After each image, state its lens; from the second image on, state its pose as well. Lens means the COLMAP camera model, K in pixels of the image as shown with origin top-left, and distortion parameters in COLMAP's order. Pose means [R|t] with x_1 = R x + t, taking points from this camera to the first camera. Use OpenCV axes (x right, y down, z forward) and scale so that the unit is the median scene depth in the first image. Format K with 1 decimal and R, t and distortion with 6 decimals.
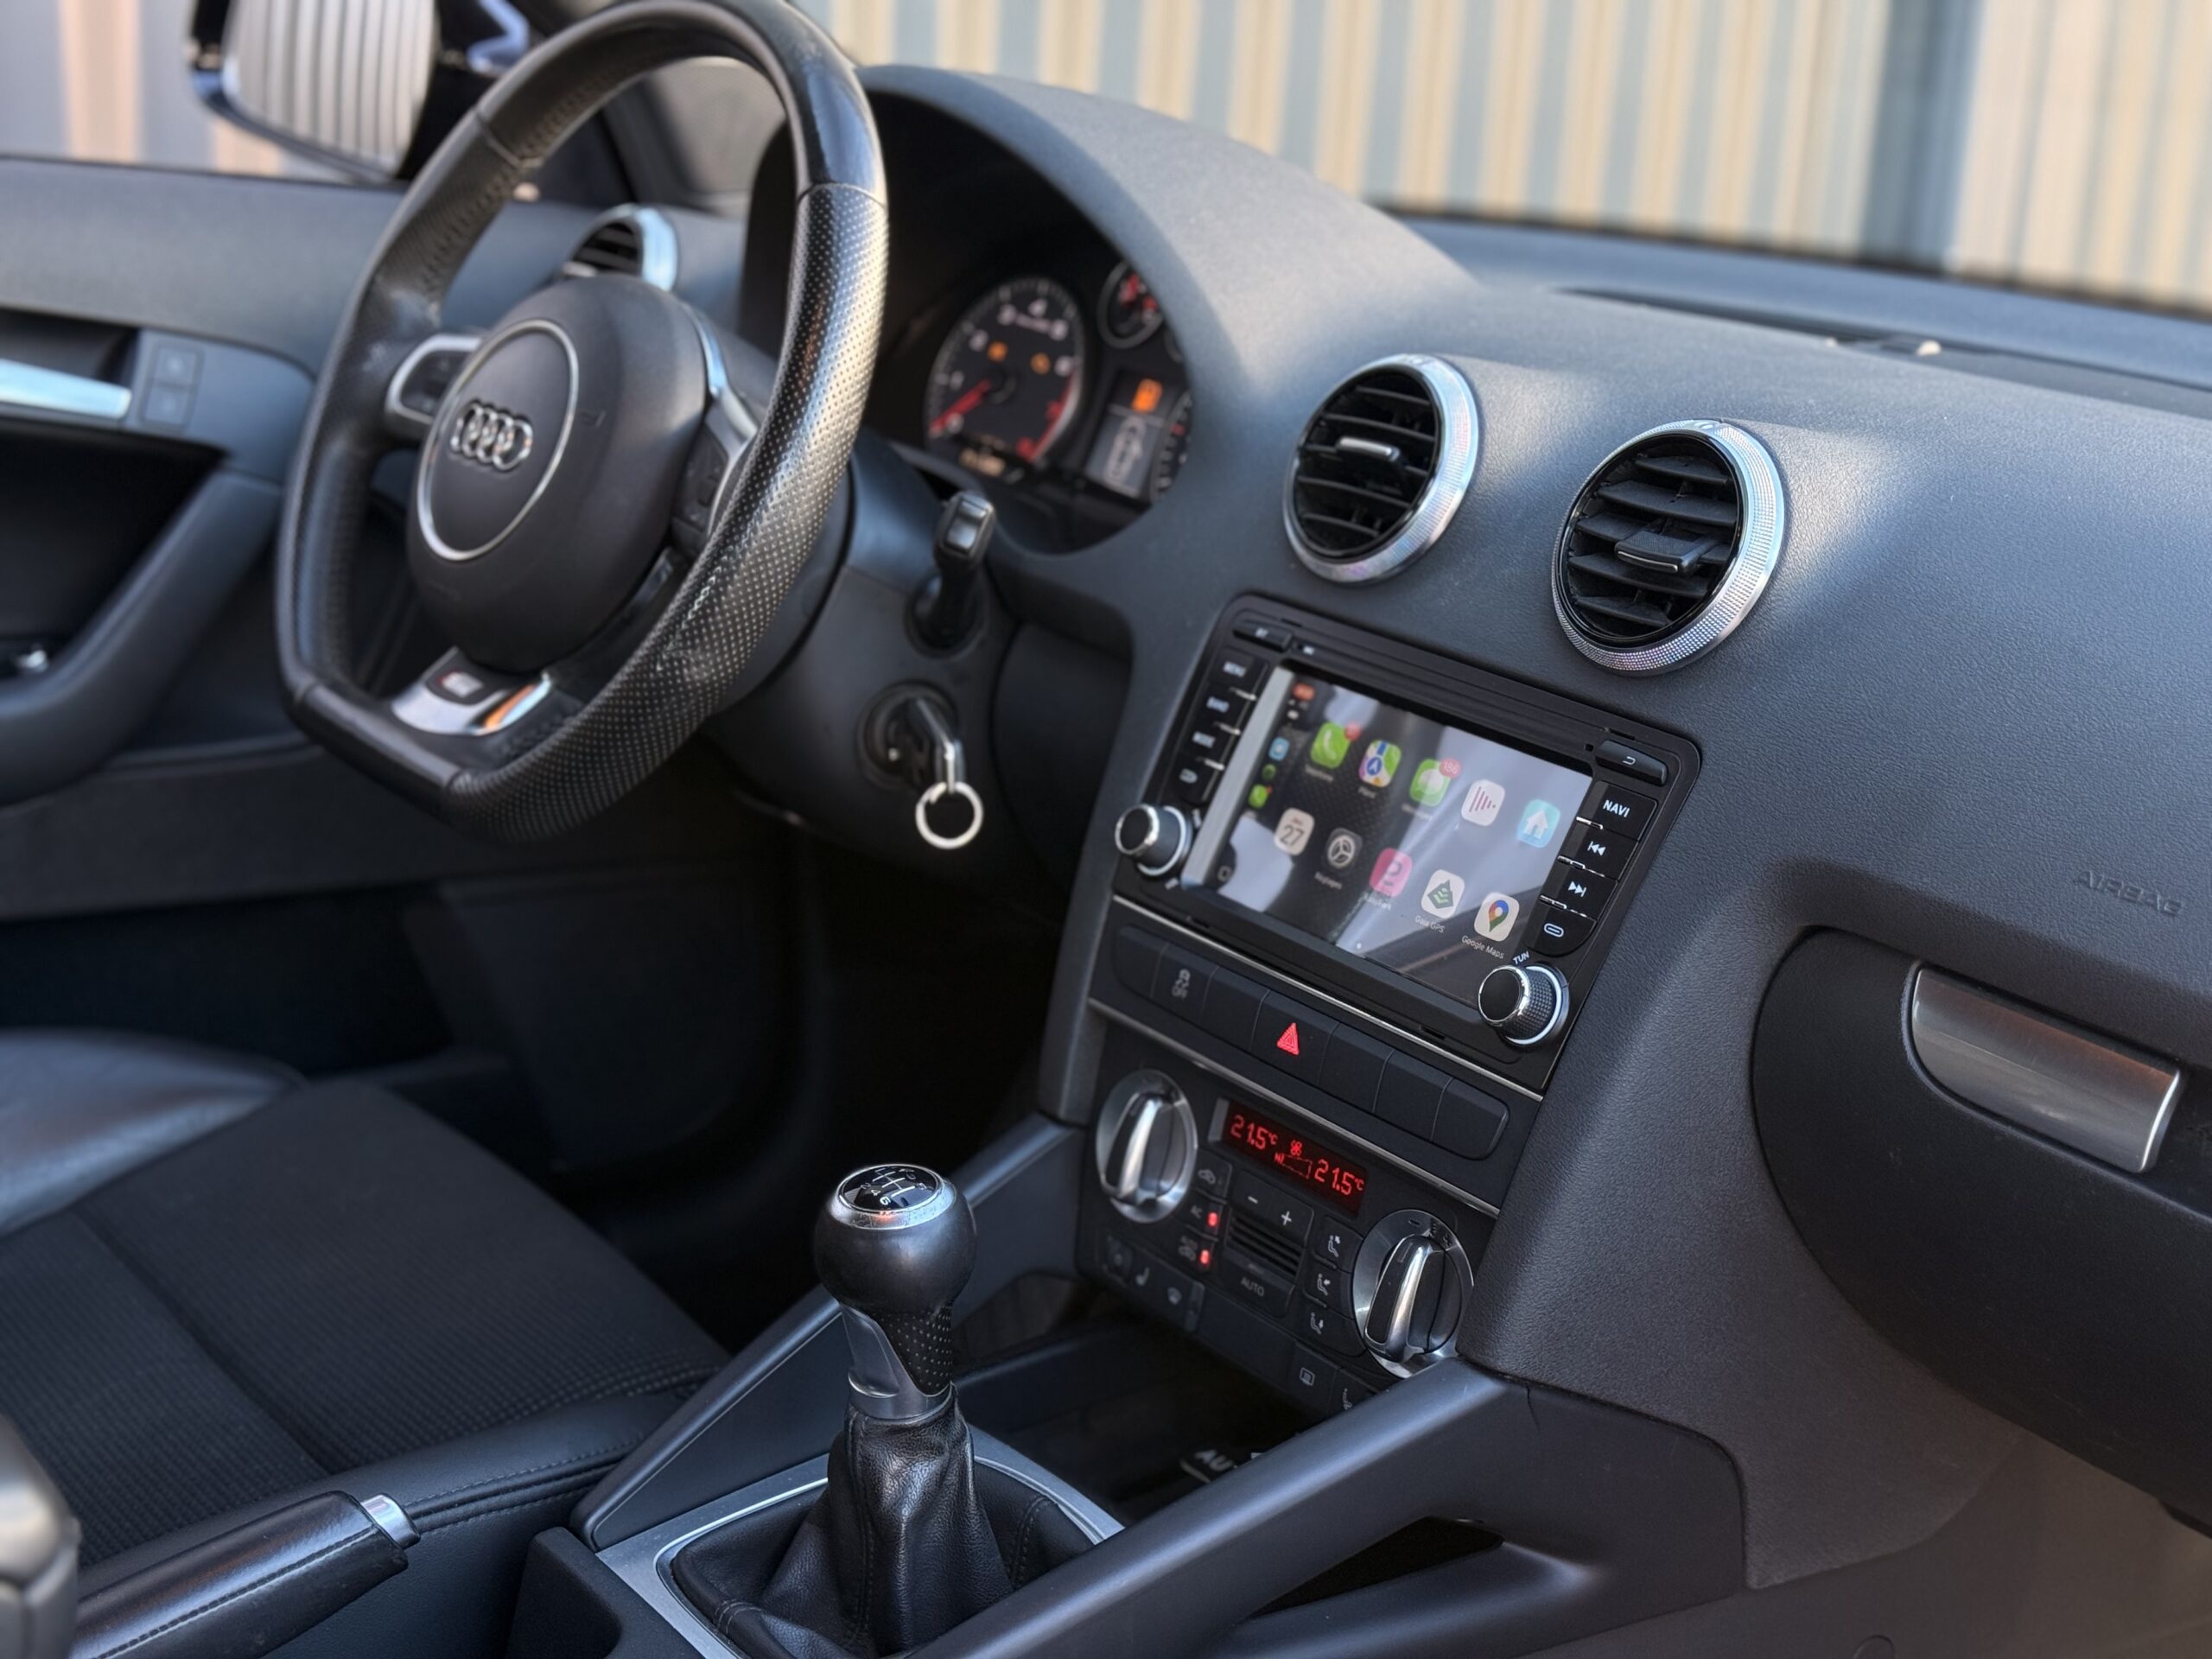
lens RADIAL K [[3084.6, 0, 1107.4], [0, 3084.6, 848.3], [0, 0, 1]] dist [0.160678, -0.042889]
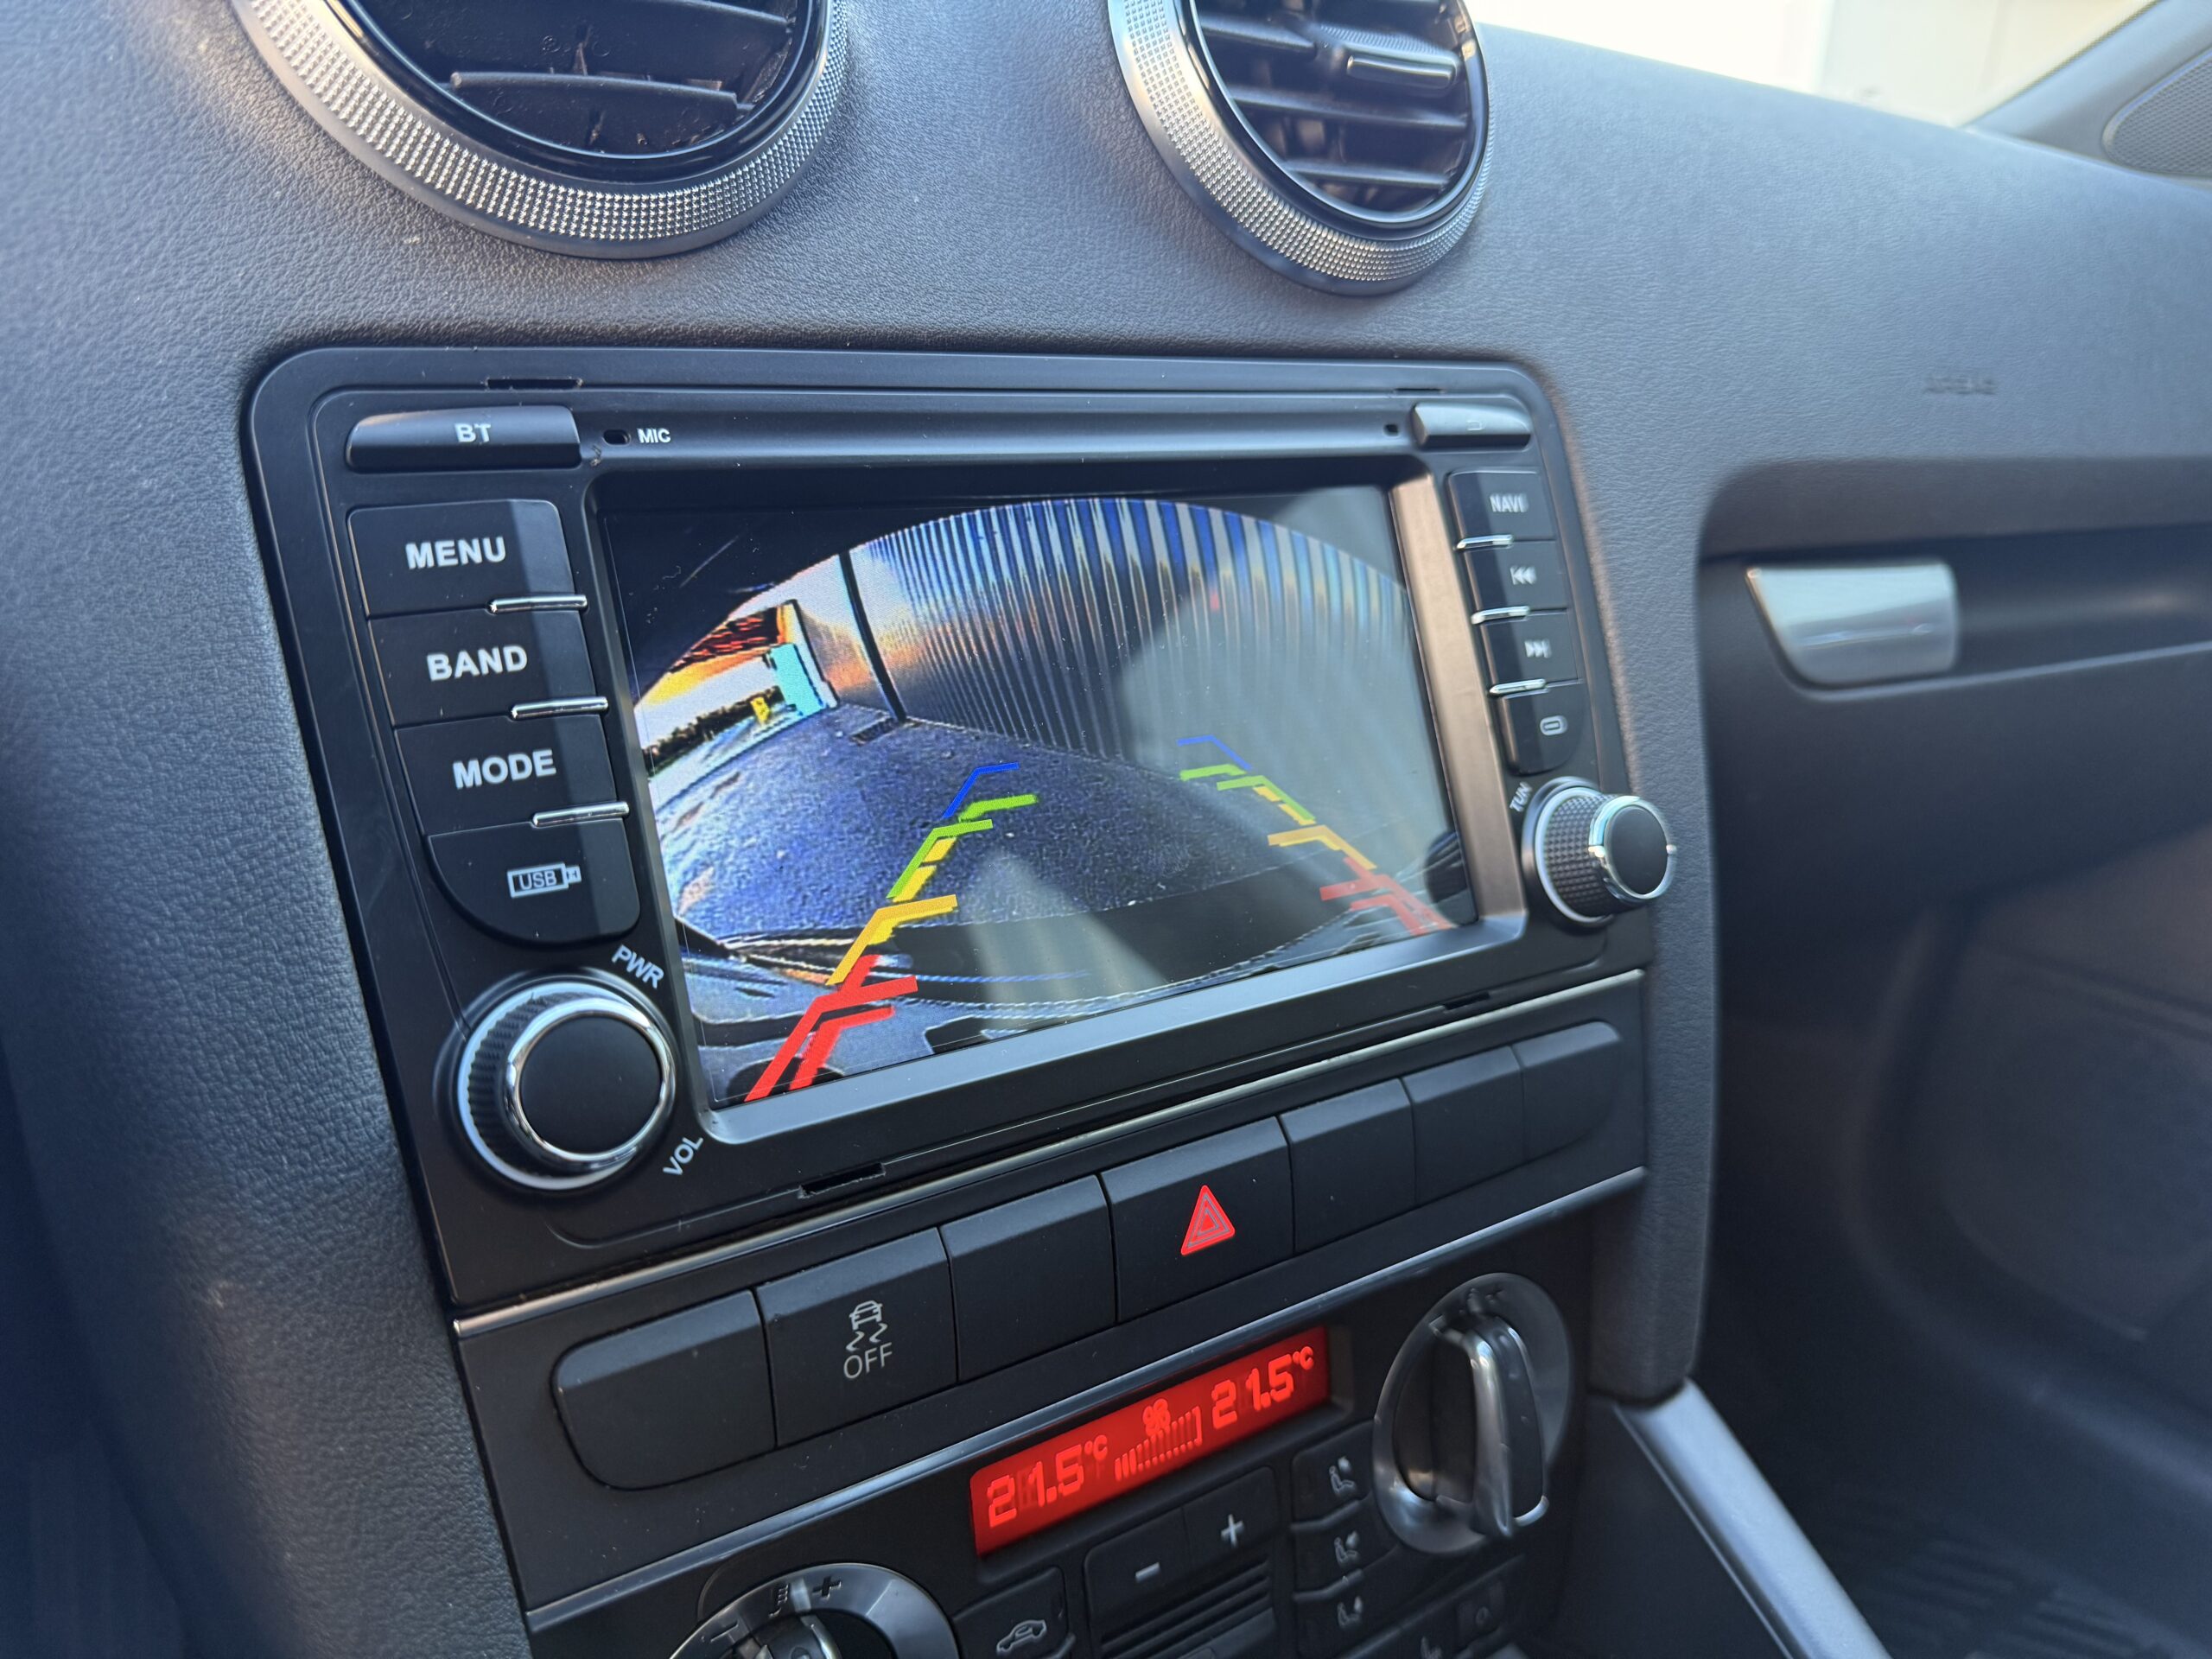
lens RADIAL K [[1598.9, 0, 1091.3], [0, 1598.9, 834.2], [0, 0, 1]] dist [0.044793, -0.123069]
pose [[0.051273, -0.381428, 0.922975, -0.137300], [0.252037, 0.899218, 0.357609, -0.078583], [-0.966358, 0.214288, 0.142240, 0.944006]]
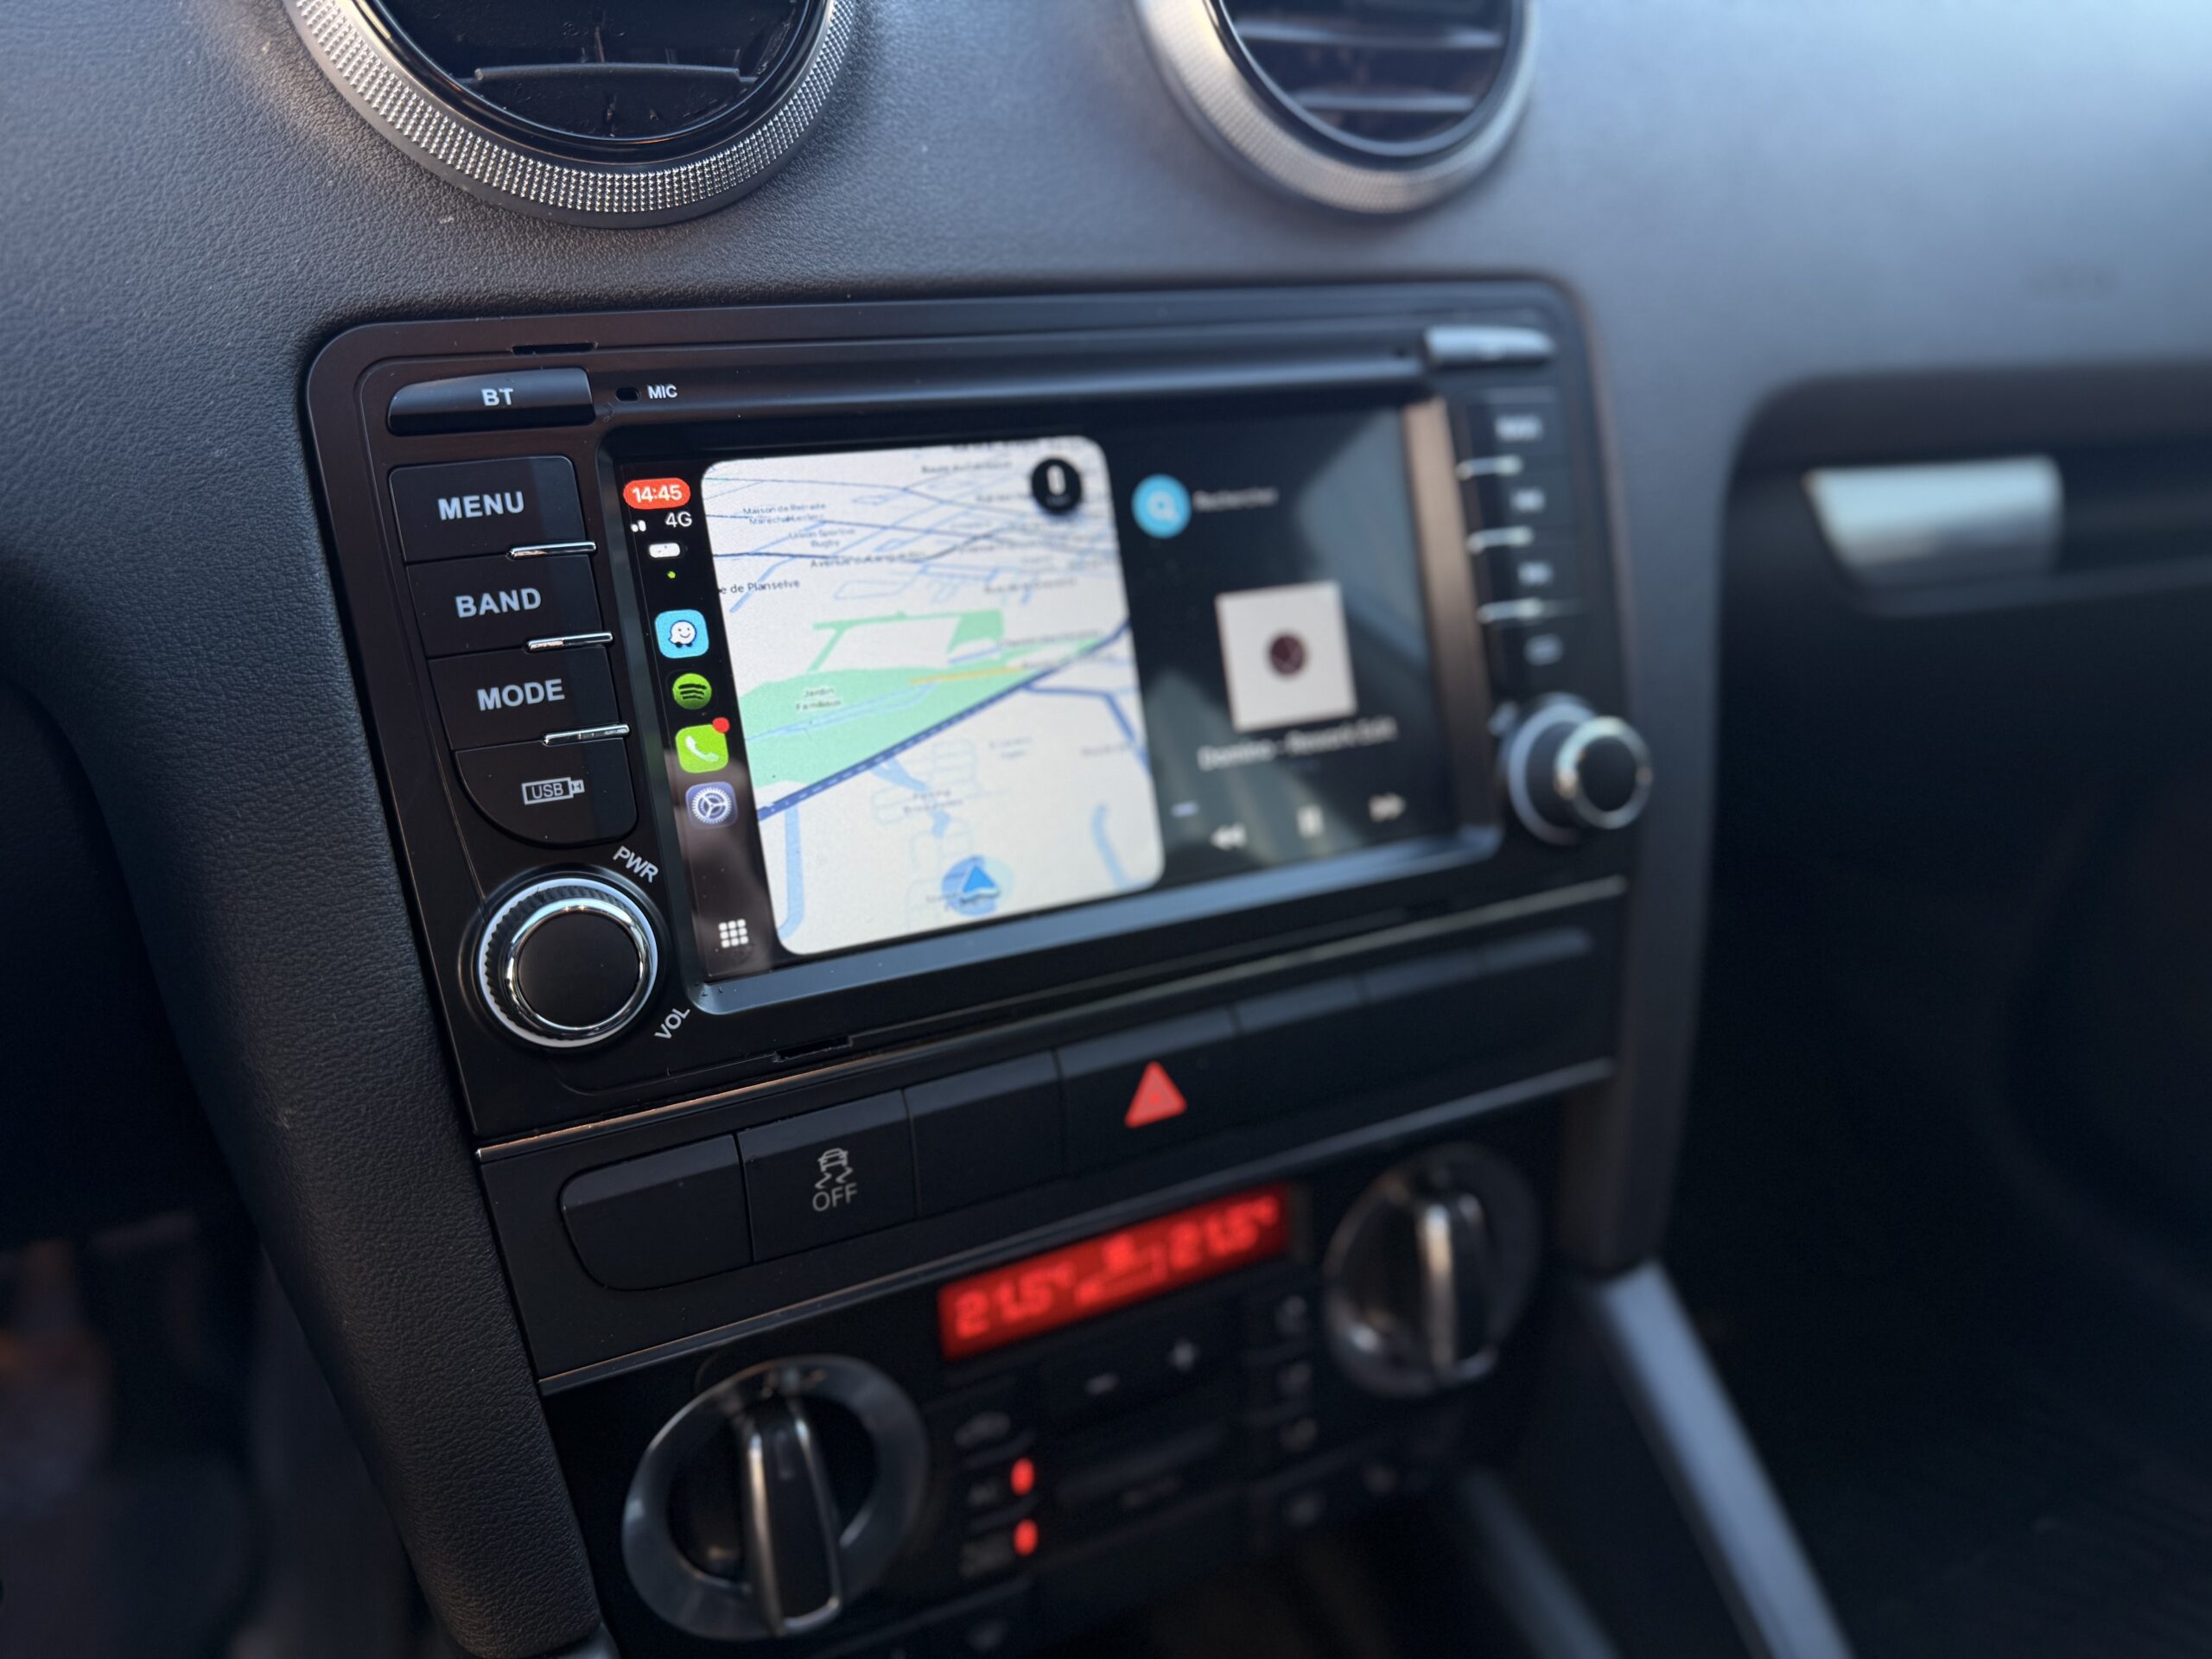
lens RADIAL K [[1587.0, 0, 1106.0], [0, 1587.0, 829.5], [0, 0, 1]] dist [0.061493, -0.155890]
pose [[0.182024, -0.486841, 0.854314, -0.146448], [0.260371, 0.861680, 0.435563, -0.094053], [-0.948195, 0.143156, 0.283606, 0.900192]]
